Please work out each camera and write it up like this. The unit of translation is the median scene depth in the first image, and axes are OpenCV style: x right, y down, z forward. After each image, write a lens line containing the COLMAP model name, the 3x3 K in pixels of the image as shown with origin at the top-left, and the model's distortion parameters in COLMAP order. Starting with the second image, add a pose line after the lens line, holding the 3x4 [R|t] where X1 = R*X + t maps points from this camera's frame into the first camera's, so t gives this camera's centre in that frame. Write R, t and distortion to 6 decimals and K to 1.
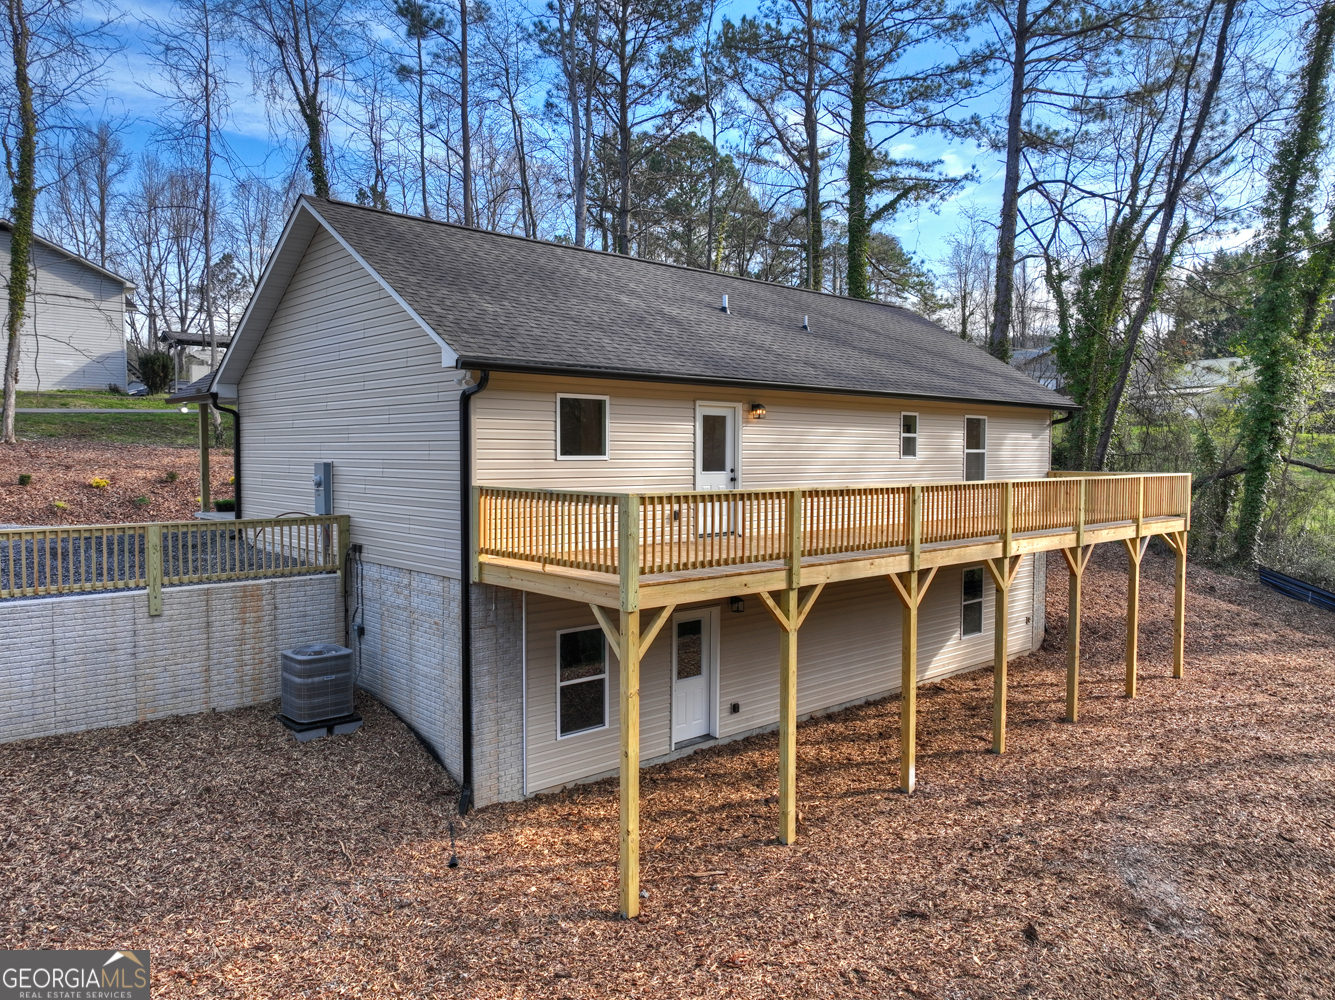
lens RADIAL K [[941.3, 0, 662.1], [0, 941.3, 487.2], [0, 0, 1]] dist [-0.001677, 0.013468]
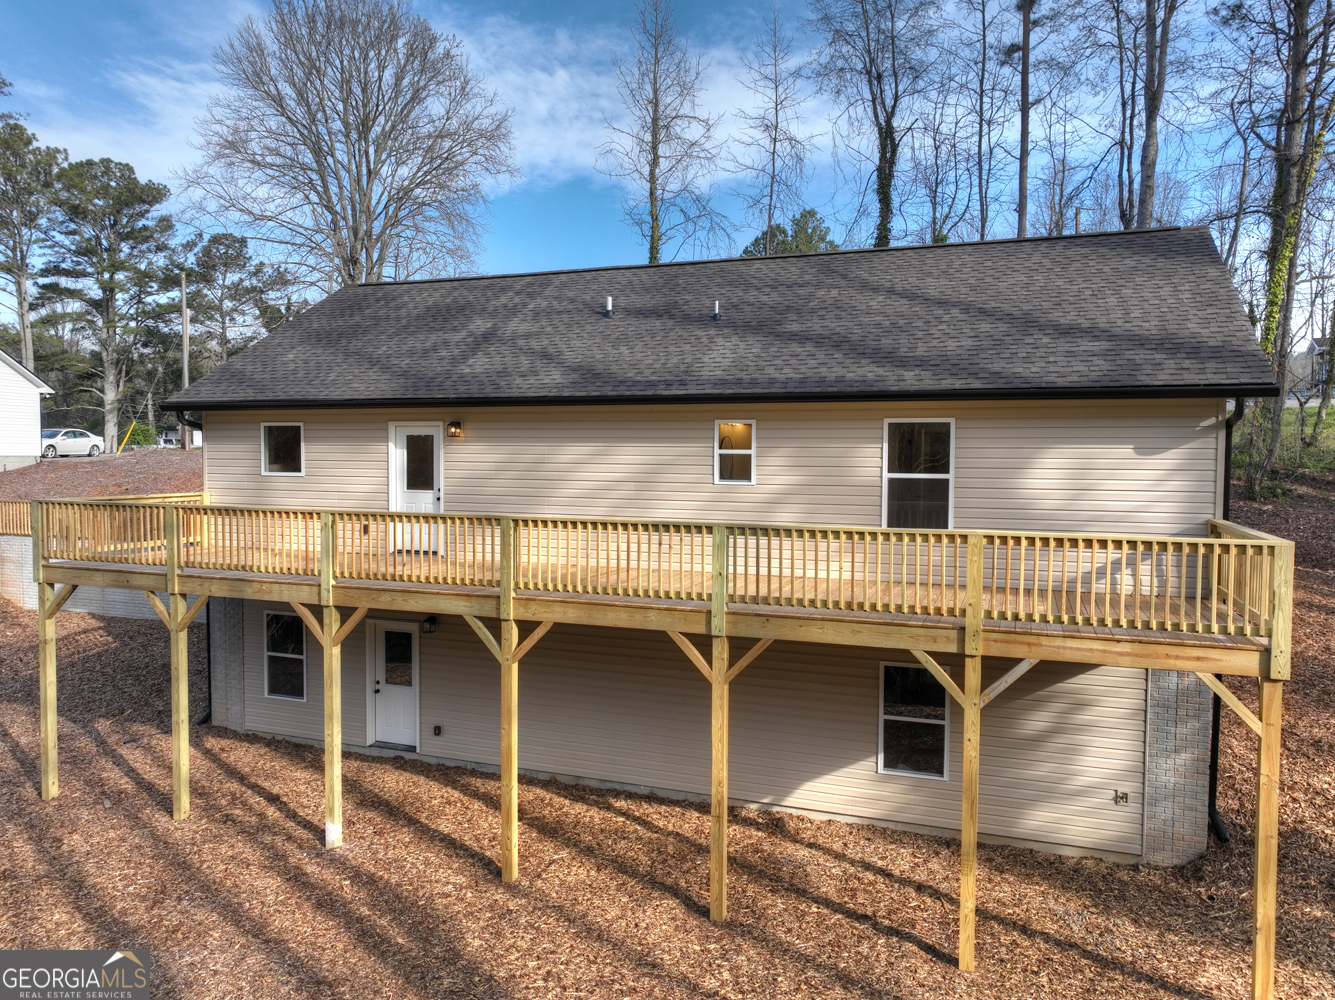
lens RADIAL K [[941.3, 0, 666.2], [0, 941.3, 510.5], [0, 0, 1]] dist [-0.001677, 0.013468]
pose [[0.456615, 0.047089, -0.888417, 0.936821], [-0.042494, 0.998613, 0.031090, -0.032985], [0.888649, 0.023556, 0.457983, 0.670105]]
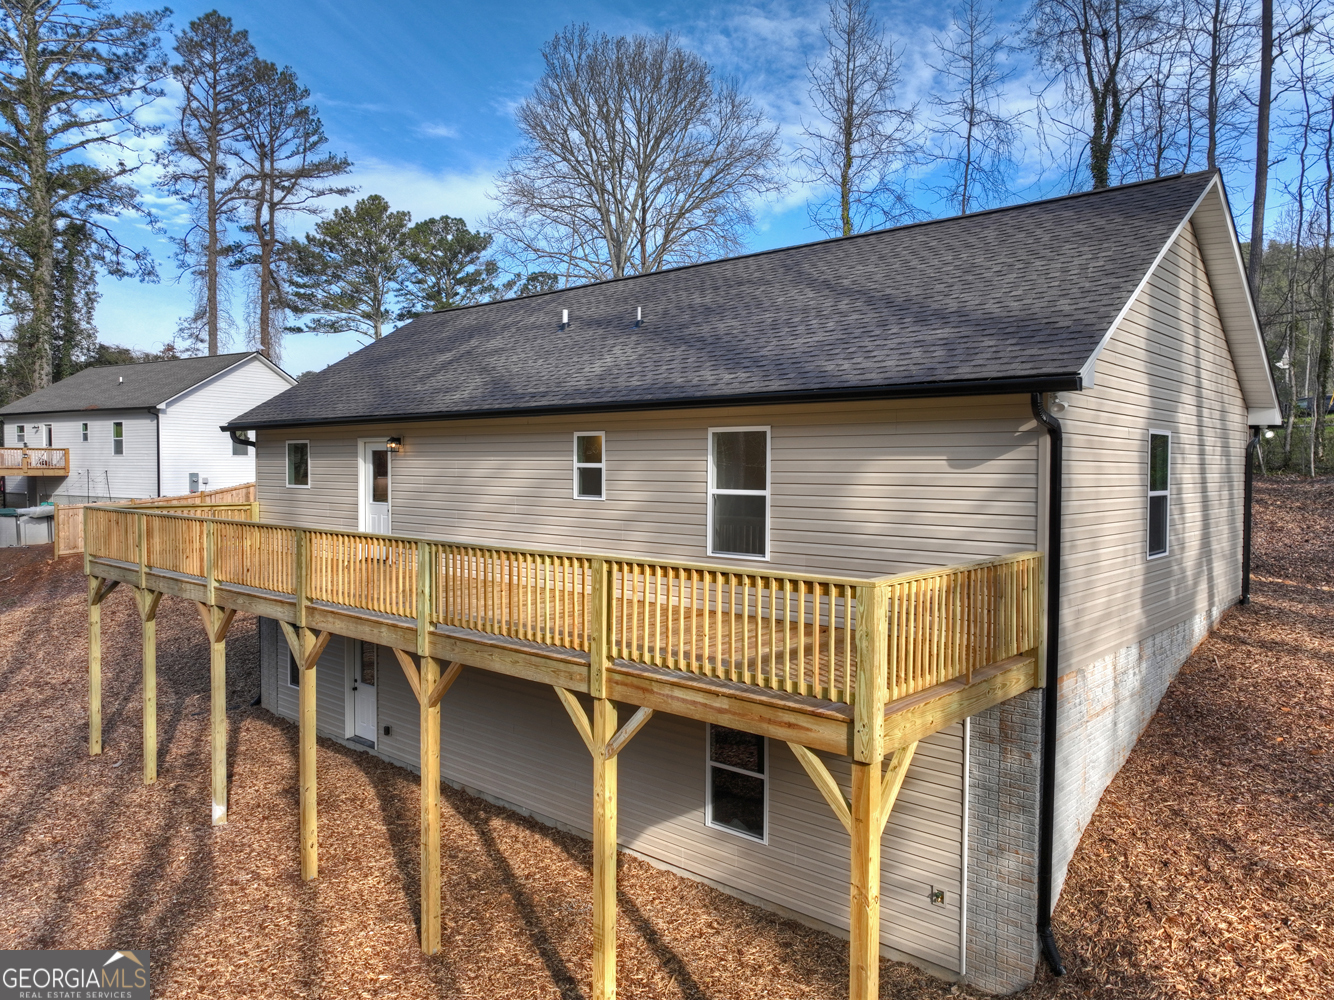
lens RADIAL K [[940.6, 0, 665.6], [0, 940.6, 511.3], [0, 0, 1]] dist [-0.001677, 0.013468]
pose [[0.102314, 0.037570, -0.994042, 1.007434], [-0.049134, 0.998258, 0.032672, -0.050429], [0.993538, 0.045499, 0.103982, 1.053845]]
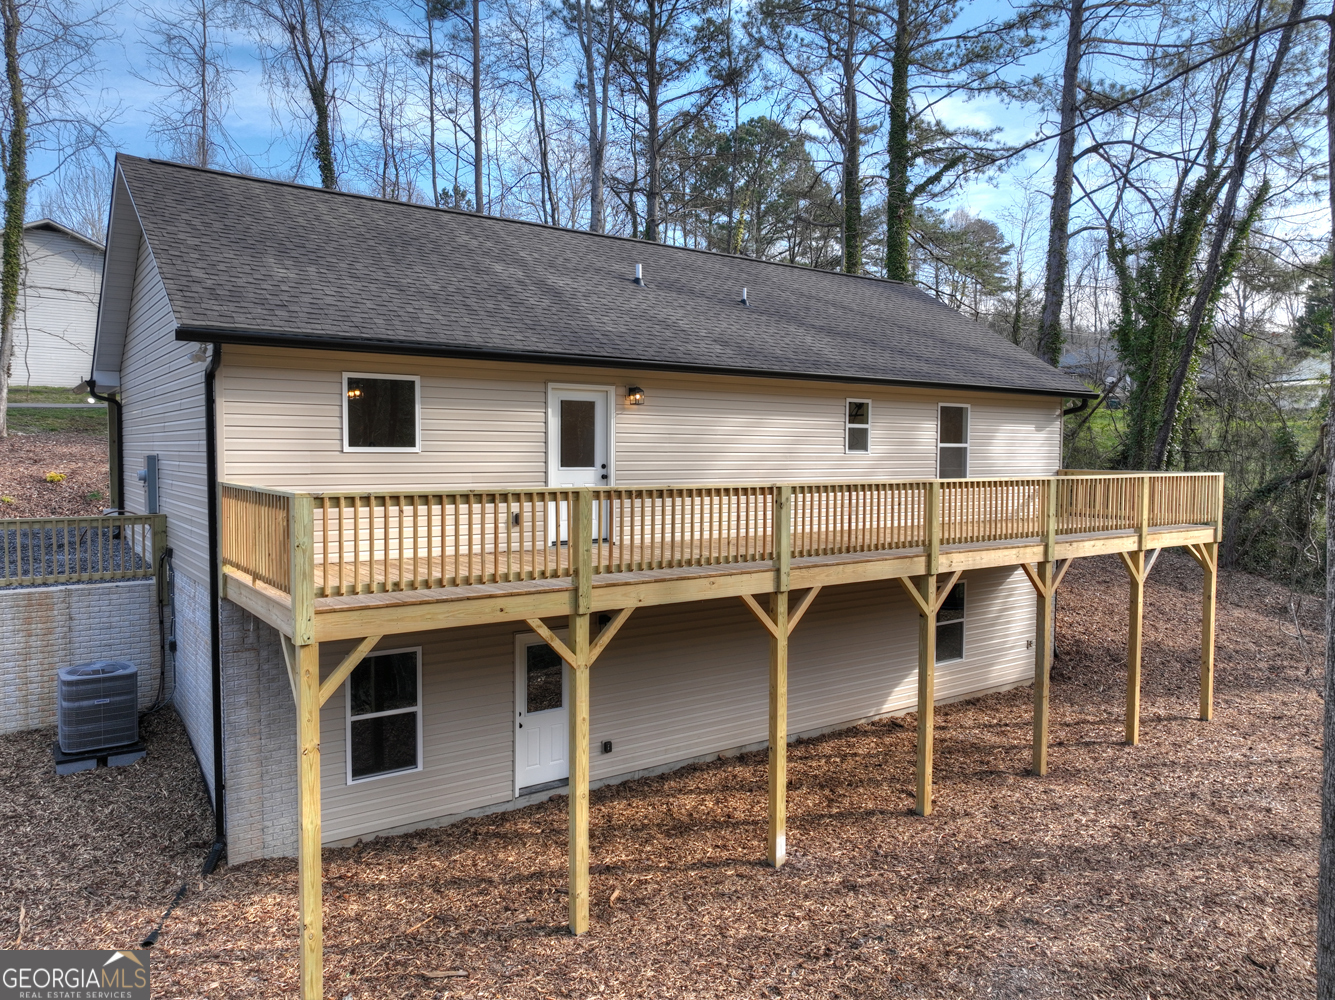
lens RADIAL K [[941.3, 0, 660.6], [0, 941.3, 490.6], [0, 0, 1]] dist [-0.001677, 0.013468]
pose [[0.993363, 0.007047, -0.114804, 0.196250], [-0.006435, 0.999963, 0.005703, -0.000800], [0.114840, -0.004927, 0.993372, 0.147176]]
